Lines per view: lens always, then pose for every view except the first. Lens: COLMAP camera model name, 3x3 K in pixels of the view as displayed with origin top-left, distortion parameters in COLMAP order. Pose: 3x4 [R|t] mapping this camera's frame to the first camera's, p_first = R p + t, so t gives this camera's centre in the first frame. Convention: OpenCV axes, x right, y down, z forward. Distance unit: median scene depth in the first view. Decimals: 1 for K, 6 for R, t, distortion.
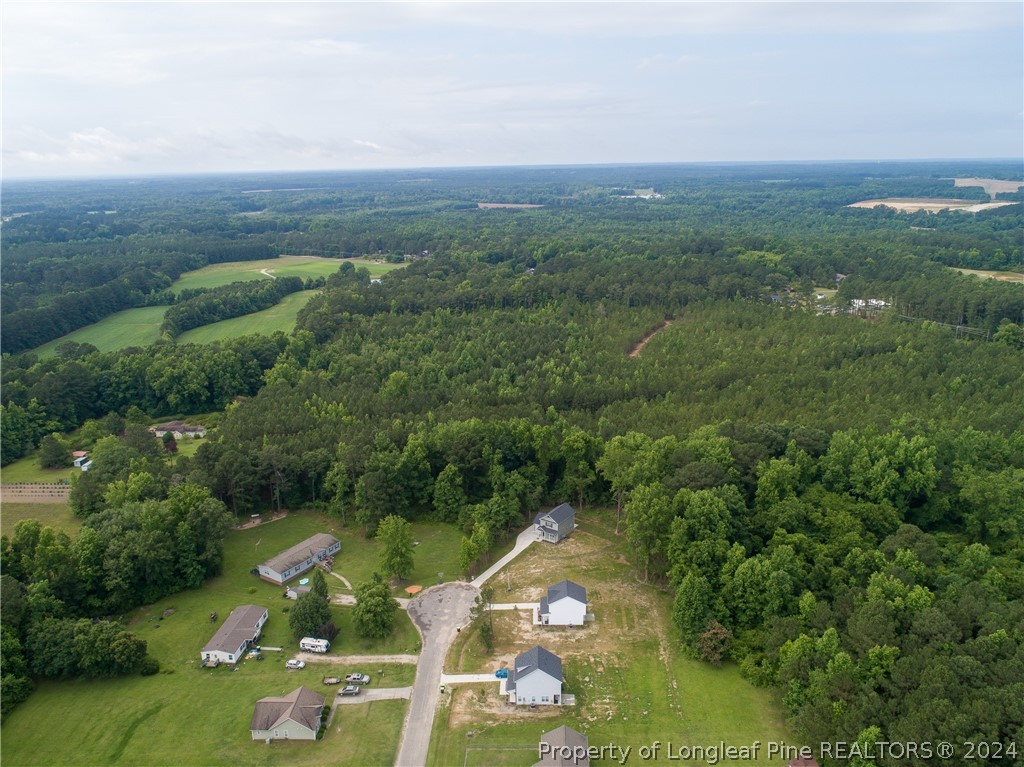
lens RADIAL K [[773.8, 0, 510.1], [0, 773.8, 385.3], [0, 0, 1]] dist [-0.023138, 0.009197]
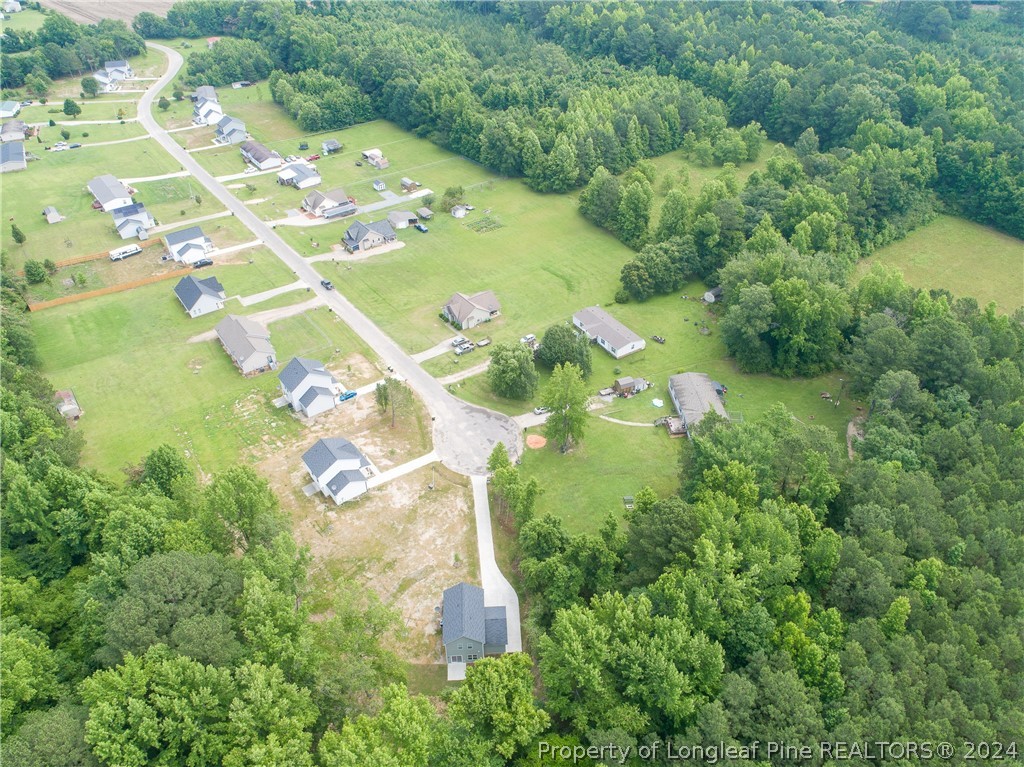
lens RADIAL K [[773.8, 0, 510.1], [0, 773.8, 385.3], [0, 0, 1]] dist [-0.023138, 0.009197]
pose [[-0.789072, 0.398133, -0.467821, 0.221504], [-0.144395, 0.620004, 0.771197, -0.345631], [0.597090, 0.676081, -0.431740, 1.138048]]
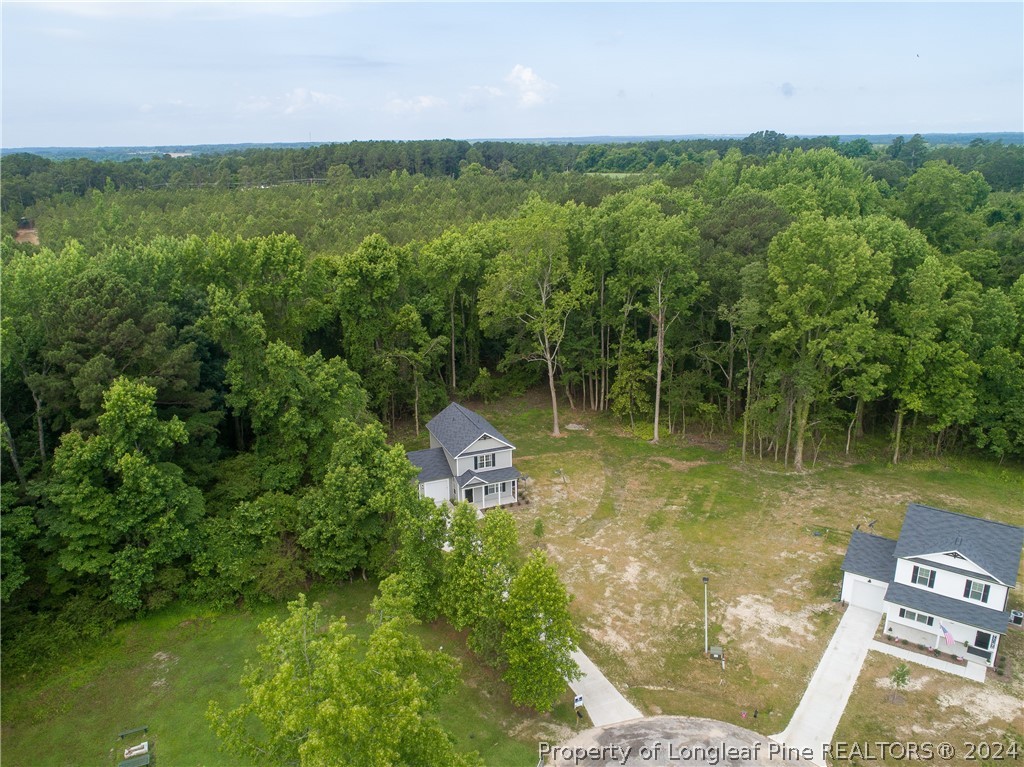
lens RADIAL K [[773.8, 0, 510.1], [0, 773.8, 385.3], [0, 0, 1]] dist [-0.023138, 0.009197]
pose [[0.546815, -0.247333, 0.799887, -0.206948], [0.240804, 0.961463, 0.132676, 0.102719], [-0.801877, 0.120067, 0.585301, 0.770781]]
